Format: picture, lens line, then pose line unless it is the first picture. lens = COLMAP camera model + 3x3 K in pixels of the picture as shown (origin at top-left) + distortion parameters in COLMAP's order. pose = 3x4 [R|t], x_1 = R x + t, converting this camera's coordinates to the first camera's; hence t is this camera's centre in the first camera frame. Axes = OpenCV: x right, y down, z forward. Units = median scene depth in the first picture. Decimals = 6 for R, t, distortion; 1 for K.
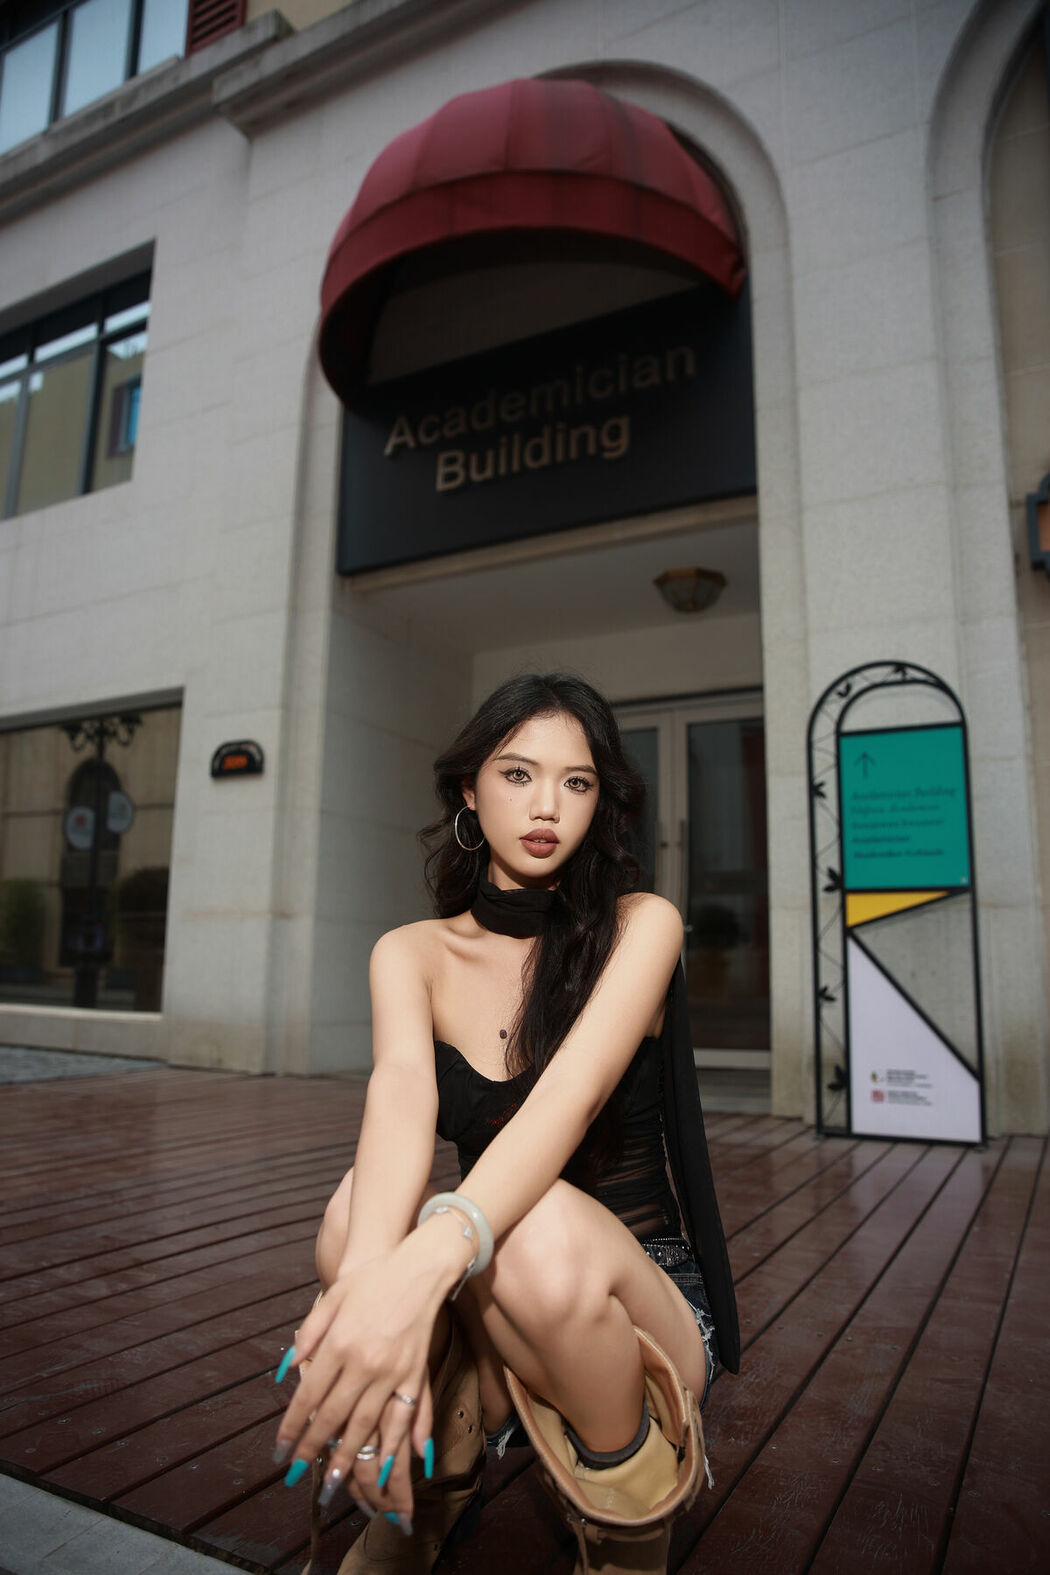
lens RADIAL K [[1040.8, 0, 525.0], [0, 1040.8, 787.5], [0, 0, 1]] dist [-0.098089, 0.065638]
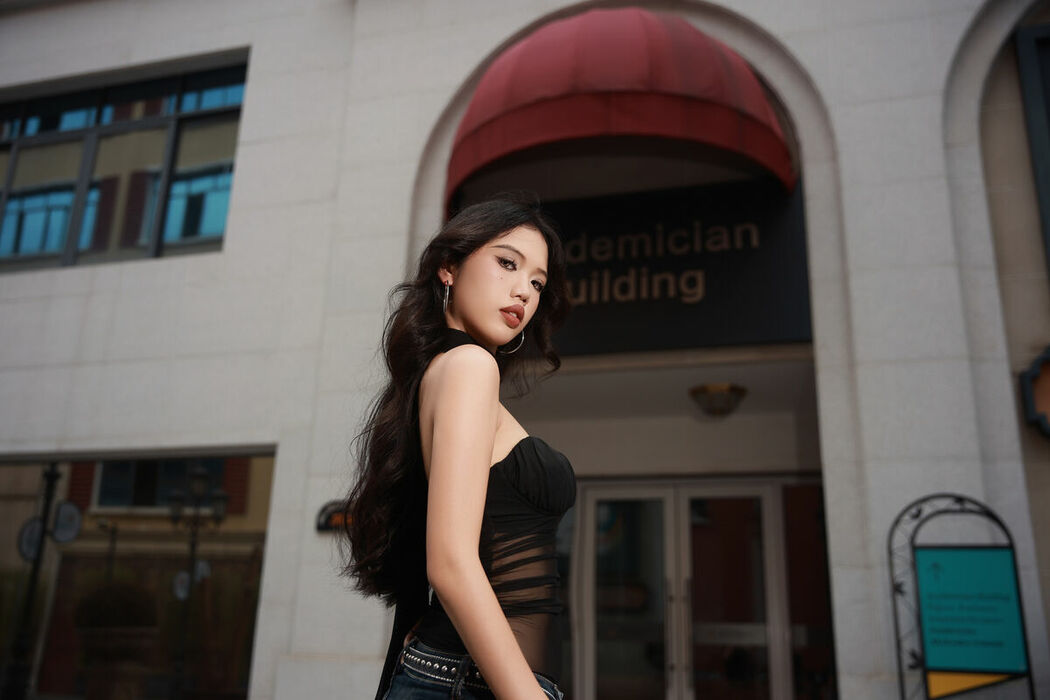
lens RADIAL K [[953.3, 0, 525.0], [0, 953.3, 350.0], [0, 0, 1]] dist [0.021711, 0.007984]
pose [[0.980760, 0.078888, 0.178567, -0.376752], [-0.051316, 0.986727, -0.154069, -0.074356], [-0.188351, 0.141942, 0.971790, -0.134157]]
